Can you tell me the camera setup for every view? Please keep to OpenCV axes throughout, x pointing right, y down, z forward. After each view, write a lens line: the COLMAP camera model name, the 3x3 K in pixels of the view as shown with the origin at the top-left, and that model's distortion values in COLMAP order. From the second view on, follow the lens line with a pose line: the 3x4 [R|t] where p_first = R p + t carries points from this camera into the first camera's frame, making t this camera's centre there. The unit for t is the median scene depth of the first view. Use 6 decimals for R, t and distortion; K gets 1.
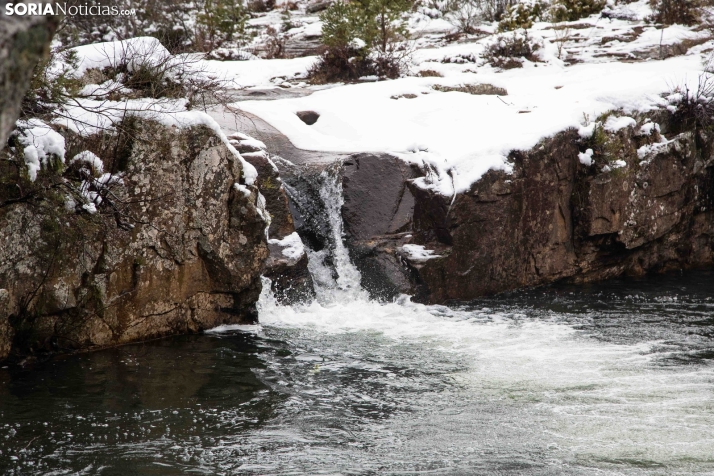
lens RADIAL K [[1954.0, 0, 357.0], [0, 1954.0, 238.0], [0, 0, 1]] dist [0.618153, 0.594999]
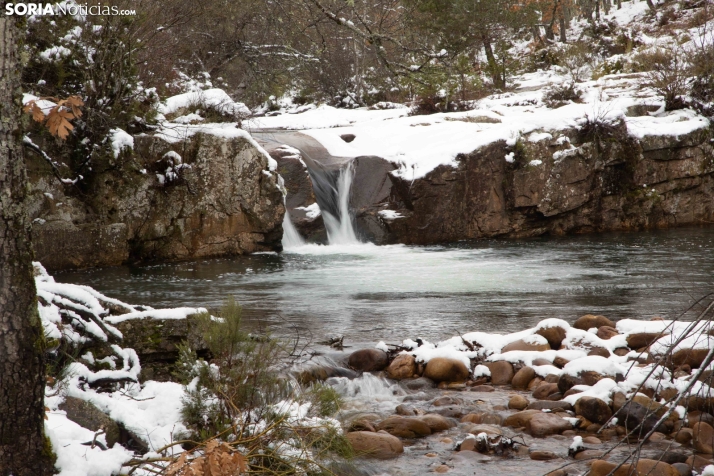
lens RADIAL K [[1954.0, 0, 357.0], [0, 1954.0, 238.0], [0, 0, 1]] dist [0.618153, 0.594999]
pose [[0.985900, -0.014253, -0.166725, 0.273549], [0.008863, 0.999415, -0.033030, 0.080196], [0.167098, 0.031086, 0.985450, -0.623502]]
